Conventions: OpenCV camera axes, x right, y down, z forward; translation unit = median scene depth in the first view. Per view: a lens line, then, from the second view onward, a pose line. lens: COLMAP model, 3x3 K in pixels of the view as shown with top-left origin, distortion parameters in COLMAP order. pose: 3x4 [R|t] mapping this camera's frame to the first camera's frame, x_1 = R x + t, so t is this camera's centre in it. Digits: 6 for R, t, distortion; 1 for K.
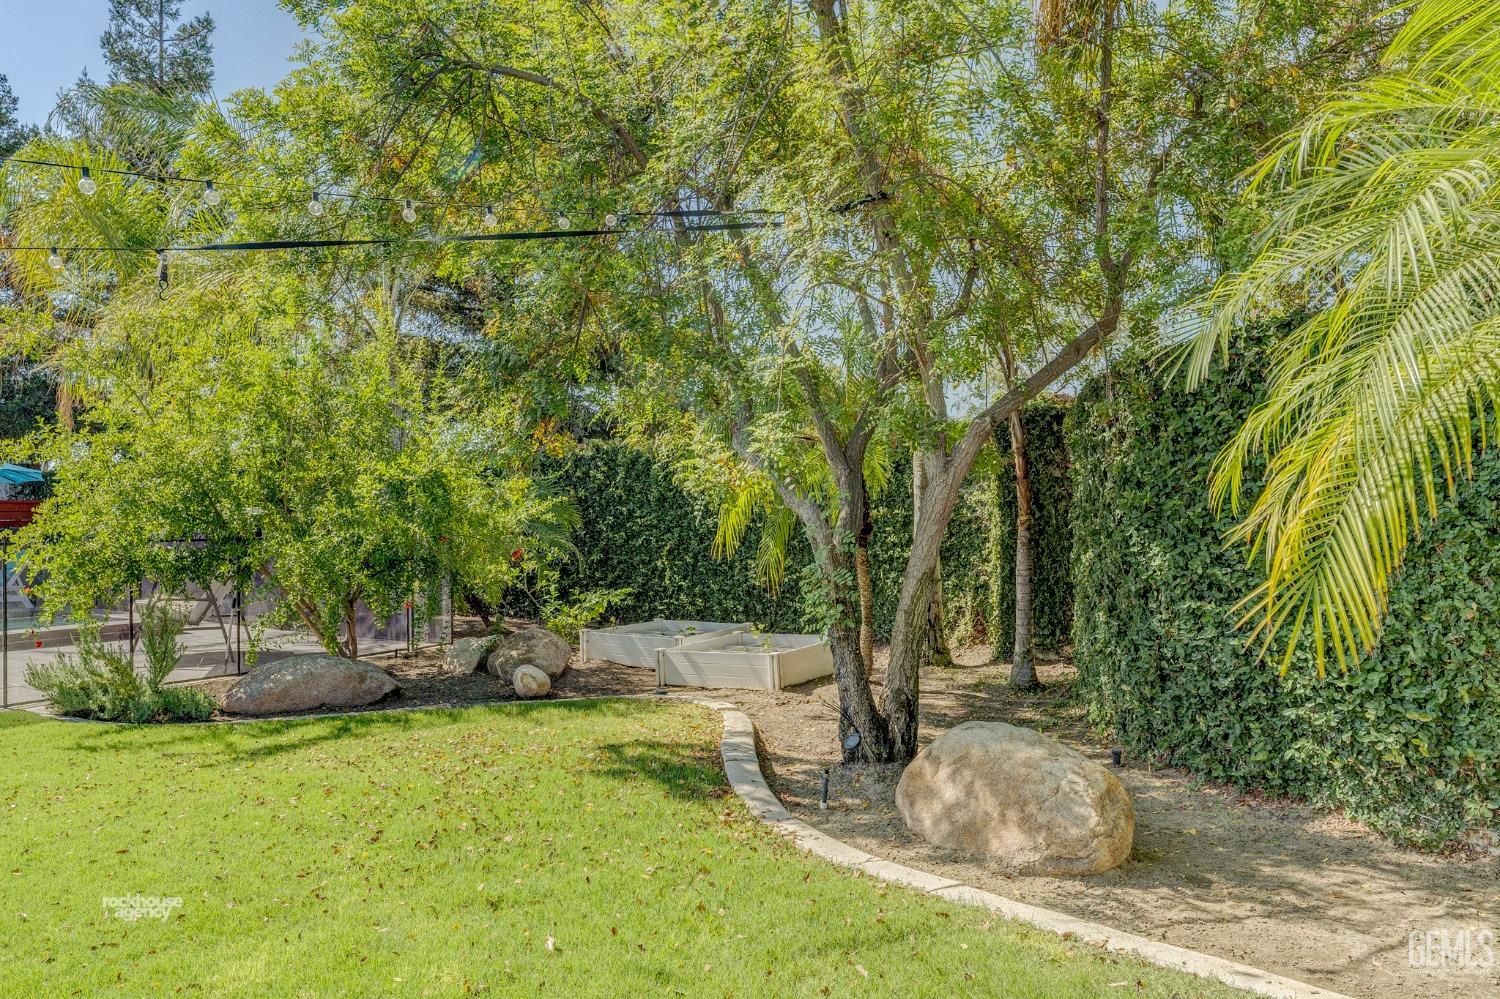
lens RADIAL K [[1077.8, 0, 761.1], [0, 1077.8, 505.1], [0, 0, 1]] dist [0.020696, -0.052733]
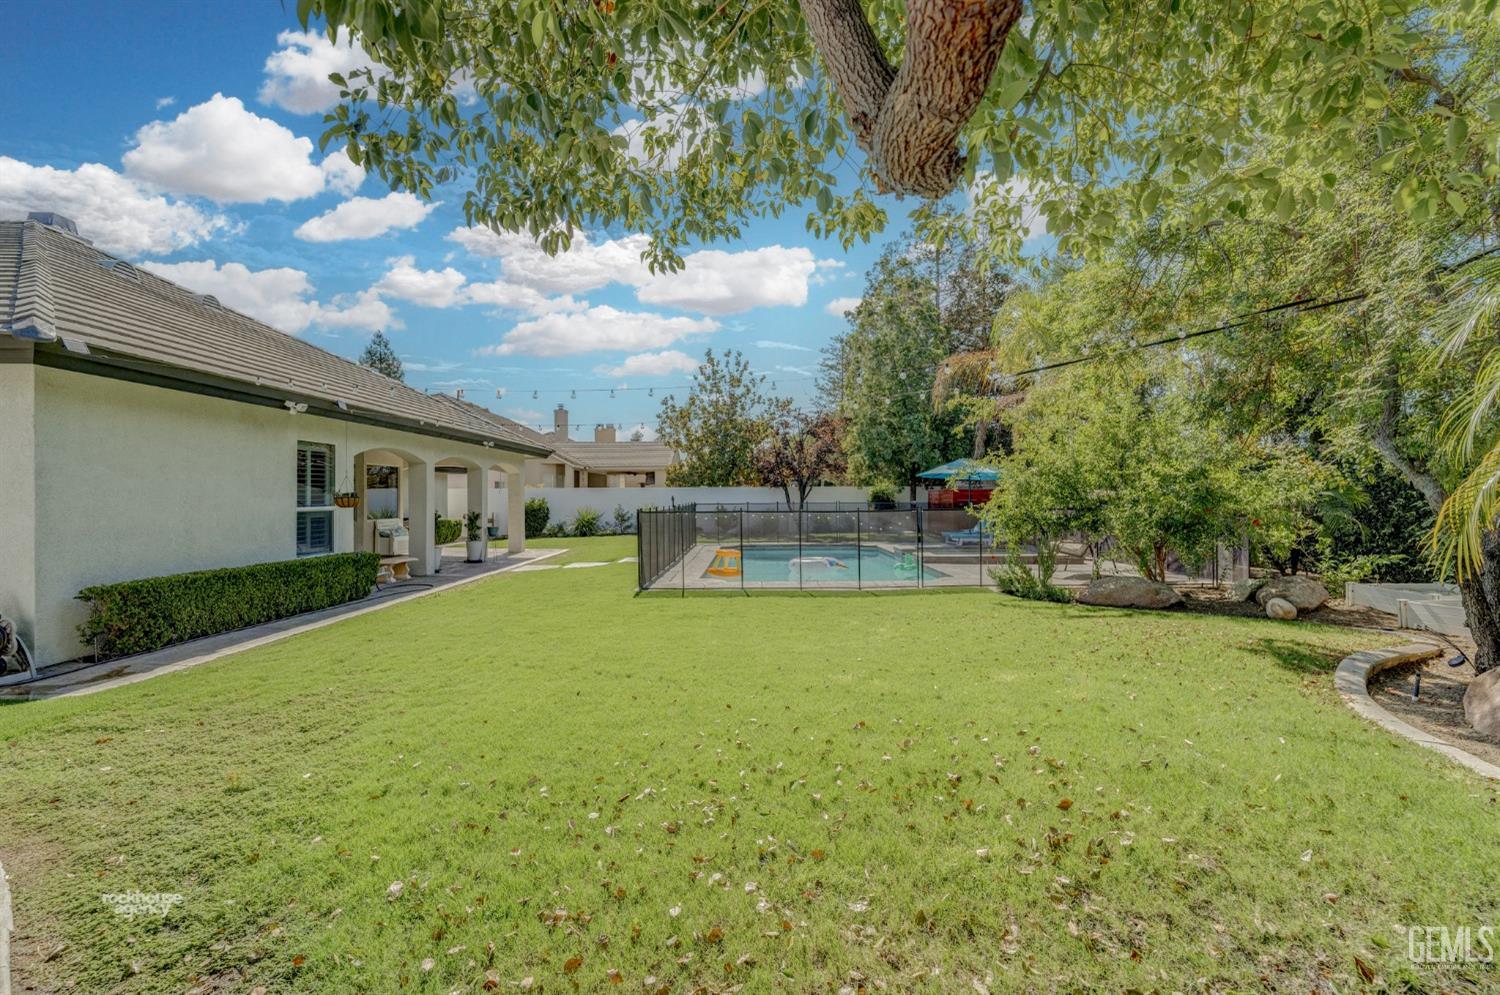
lens RADIAL K [[704.4, 0, 752.9], [0, 704.4, 505.4], [0, 0, 1]] dist [-0.004356, 0.000270]
pose [[0.551431, 0.012855, -0.834122, 0.183538], [0.003090, 0.999843, 0.017451, 0.002444], [0.834215, -0.012200, 0.551304, -0.125140]]
